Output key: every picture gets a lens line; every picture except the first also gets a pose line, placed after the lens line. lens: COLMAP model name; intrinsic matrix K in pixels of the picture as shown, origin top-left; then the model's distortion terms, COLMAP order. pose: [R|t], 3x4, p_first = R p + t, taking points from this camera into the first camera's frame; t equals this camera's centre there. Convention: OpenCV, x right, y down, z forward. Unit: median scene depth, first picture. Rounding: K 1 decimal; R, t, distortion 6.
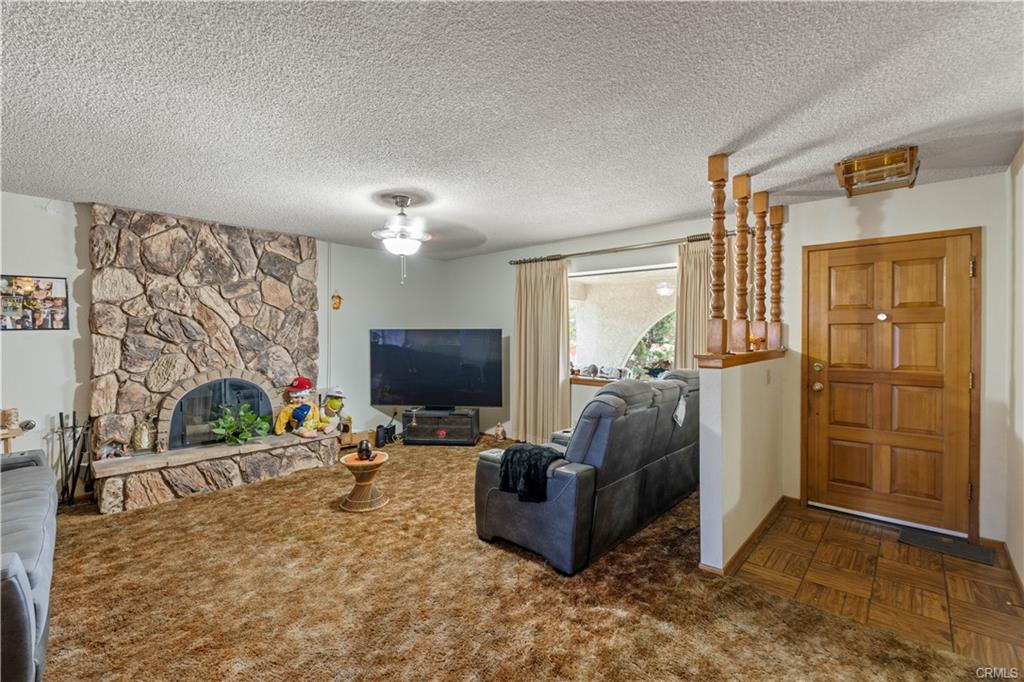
lens RADIAL K [[454.2, 0, 508.9], [0, 454.2, 337.0], [0, 0, 1]] dist [-0.000665, 0.000756]
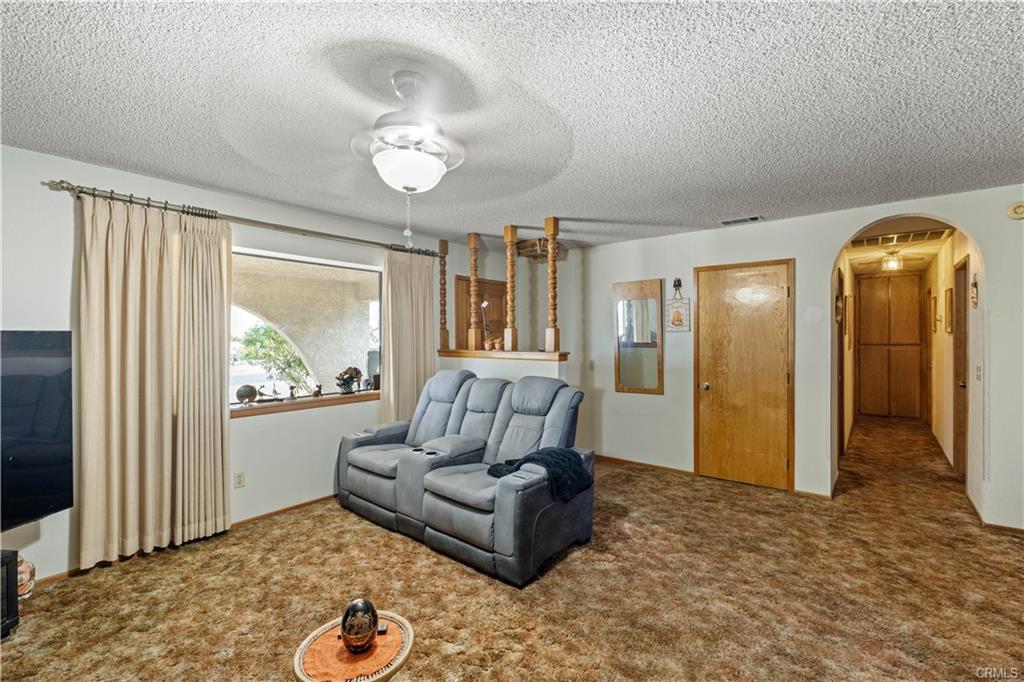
lens RADIAL K [[454.2, 0, 528.9], [0, 454.2, 336.3], [0, 0, 1]] dist [-0.000665, 0.000756]
pose [[-0.080713, -0.000749, 0.996737, -0.799293], [0.014281, 0.999896, 0.001908, -0.012258], [-0.996635, 0.014388, -0.080694, 0.946594]]
